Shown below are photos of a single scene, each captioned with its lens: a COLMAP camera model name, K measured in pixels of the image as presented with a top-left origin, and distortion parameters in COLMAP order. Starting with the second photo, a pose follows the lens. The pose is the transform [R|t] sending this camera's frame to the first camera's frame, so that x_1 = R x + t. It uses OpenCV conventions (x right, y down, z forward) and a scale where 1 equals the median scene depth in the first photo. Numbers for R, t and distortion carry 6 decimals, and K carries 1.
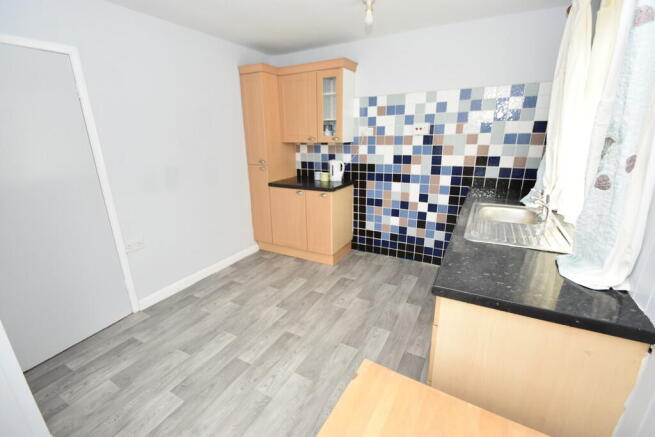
lens RADIAL K [[287.8, 0, 323.9], [0, 287.8, 217.7], [0, 0, 1]] dist [0.004209, -0.001294]
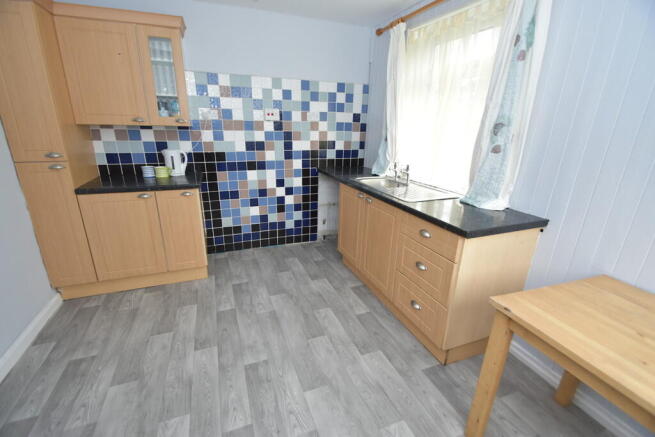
lens RADIAL K [[287.8, 0, 324.3], [0, 287.8, 219.5], [0, 0, 1]] dist [0.004209, -0.001294]
pose [[0.640697, -0.211314, 0.738142, -0.357056], [0.184704, 0.975568, 0.118963, -0.035566], [-0.745246, 0.060119, 0.664074, 0.212110]]
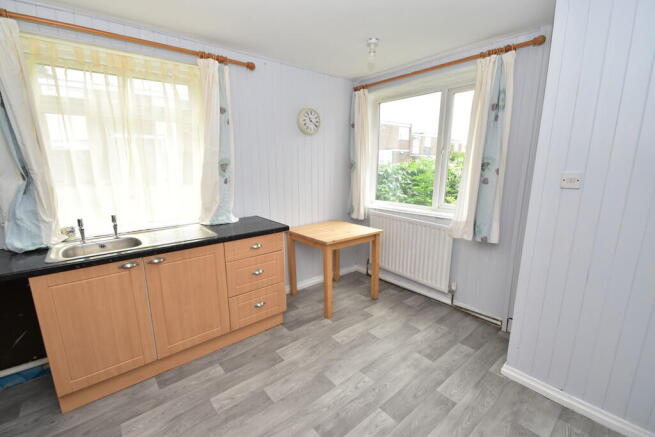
lens RADIAL K [[287.8, 0, 324.2], [0, 287.8, 222.7], [0, 0, 1]] dist [0.004209, -0.001294]
pose [[-0.933666, -0.055454, 0.353827, -0.237696], [0.116445, 0.887261, 0.446328, -0.267240], [-0.338687, 0.457923, -0.821947, 0.962610]]
